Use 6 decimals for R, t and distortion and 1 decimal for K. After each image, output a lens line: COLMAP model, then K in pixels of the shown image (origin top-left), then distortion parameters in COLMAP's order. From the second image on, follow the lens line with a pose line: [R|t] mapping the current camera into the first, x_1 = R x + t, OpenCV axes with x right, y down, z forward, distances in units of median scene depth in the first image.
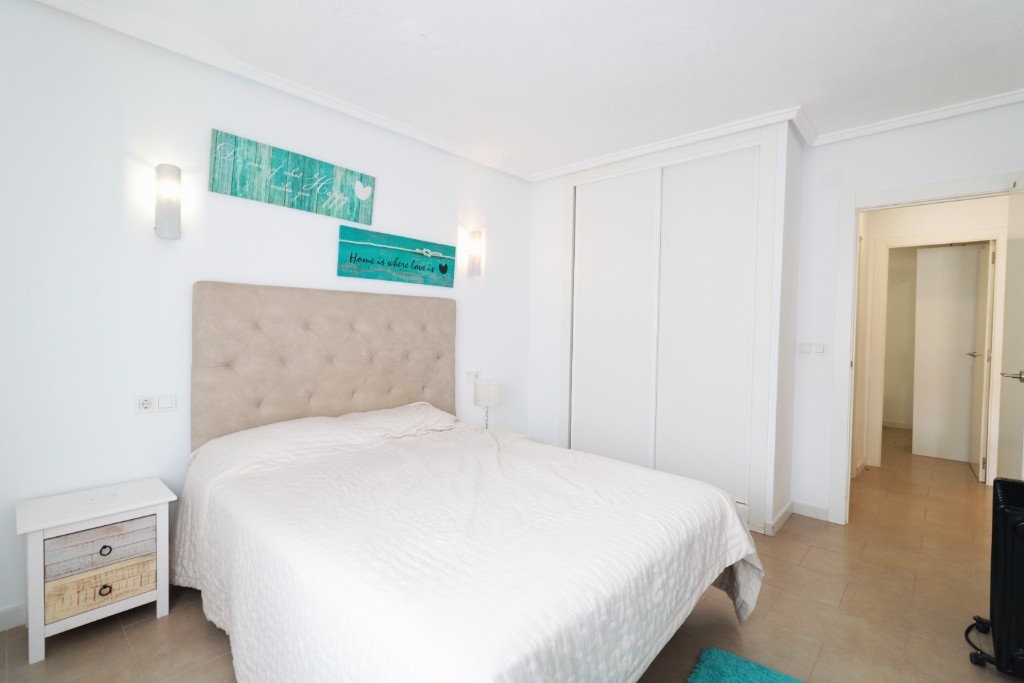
lens RADIAL K [[464.3, 0, 506.6], [0, 464.3, 338.3], [0, 0, 1]] dist [-0.003645, -0.000278]
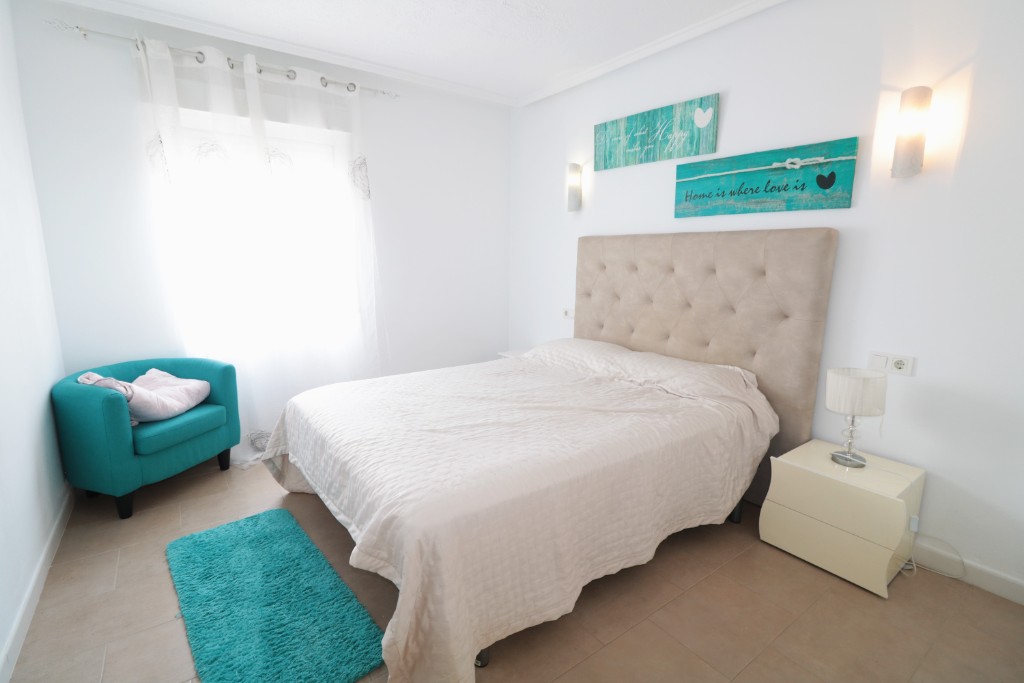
lens RADIAL K [[464.3, 0, 507.1], [0, 464.3, 340.3], [0, 0, 1]] dist [-0.003645, -0.000278]
pose [[-0.179447, 0.152045, -0.971947, 0.705877], [-0.044286, 0.985734, 0.162378, -0.020952], [0.982770, 0.072182, -0.170153, 0.823457]]
